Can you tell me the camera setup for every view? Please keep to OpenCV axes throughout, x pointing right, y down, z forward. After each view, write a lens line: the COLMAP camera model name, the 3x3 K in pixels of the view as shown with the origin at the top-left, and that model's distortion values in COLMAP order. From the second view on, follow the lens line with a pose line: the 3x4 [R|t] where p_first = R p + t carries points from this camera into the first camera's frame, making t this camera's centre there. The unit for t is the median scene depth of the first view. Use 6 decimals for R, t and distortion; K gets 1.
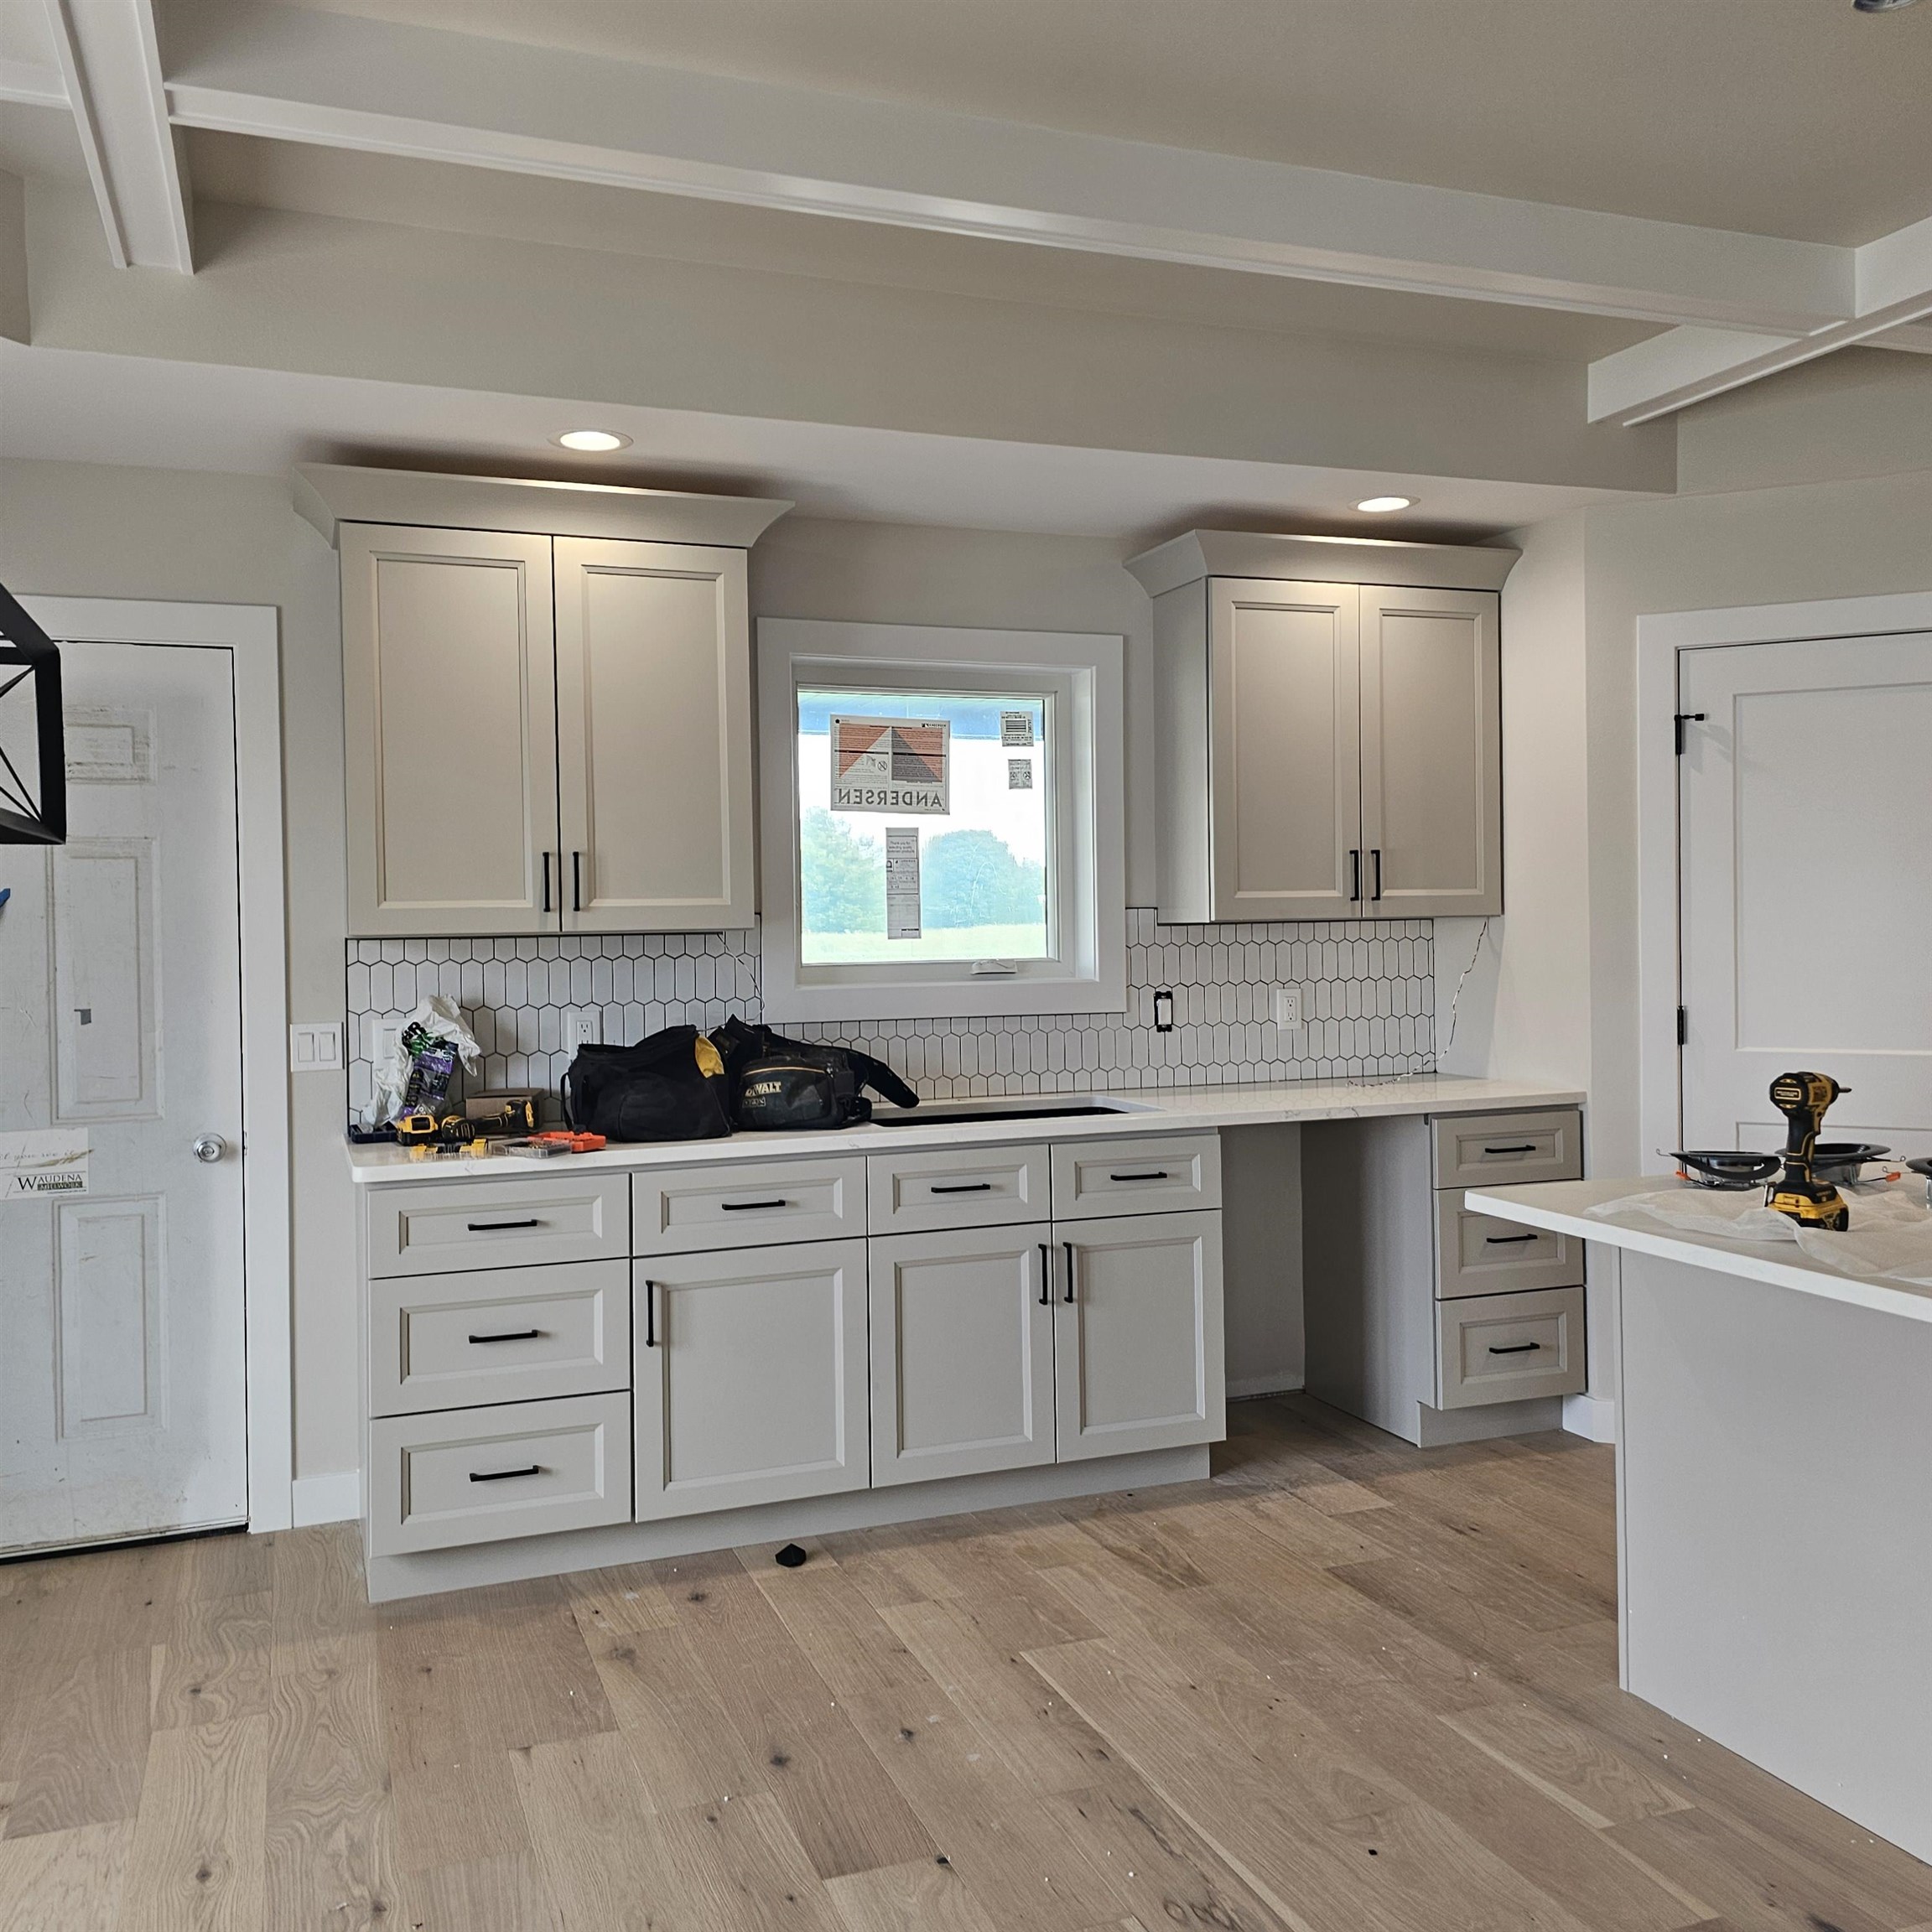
lens RADIAL K [[1742.9, 0, 966.1], [0, 1742.9, 923.1], [0, 0, 1]] dist [0.108495, -0.114617]
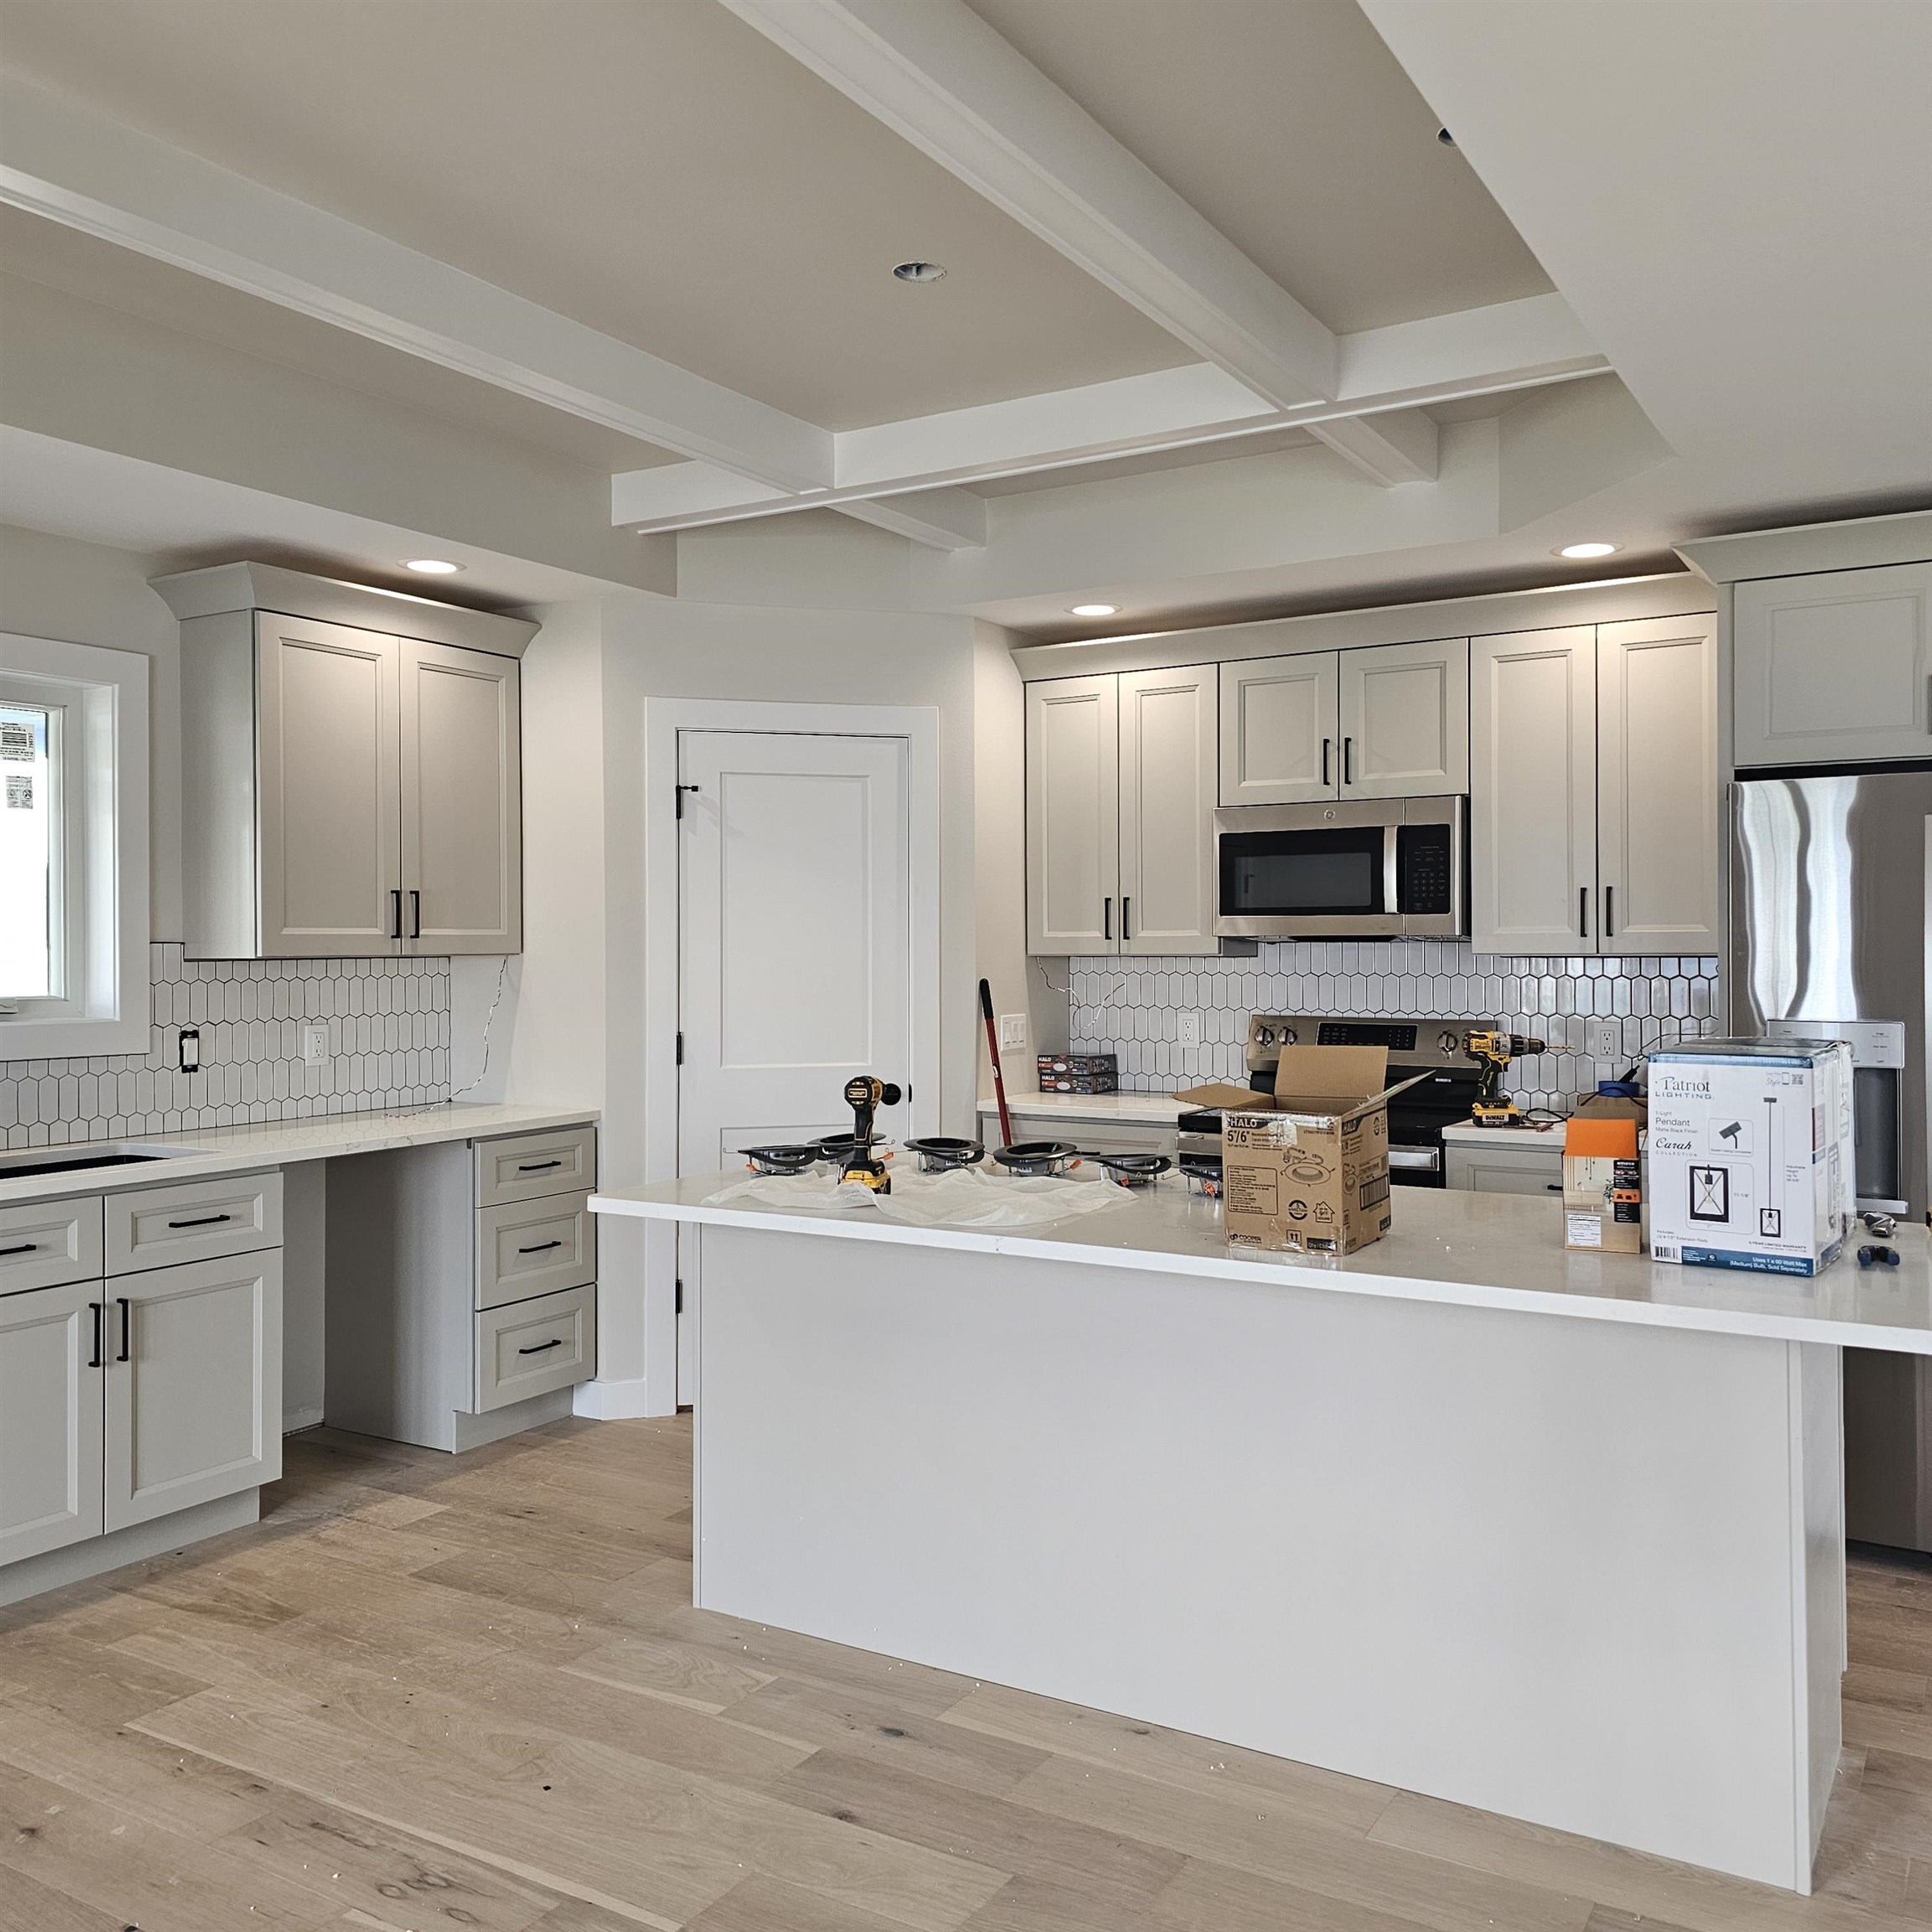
lens RADIAL K [[1742.9, 0, 966.1], [0, 1742.9, 923.1], [0, 0, 1]] dist [0.108495, -0.114617]
pose [[0.786152, 0.019990, 0.617710, -0.172816], [-0.005879, 0.999673, -0.024870, 0.002192], [-0.618005, 0.015920, 0.786013, -0.033895]]
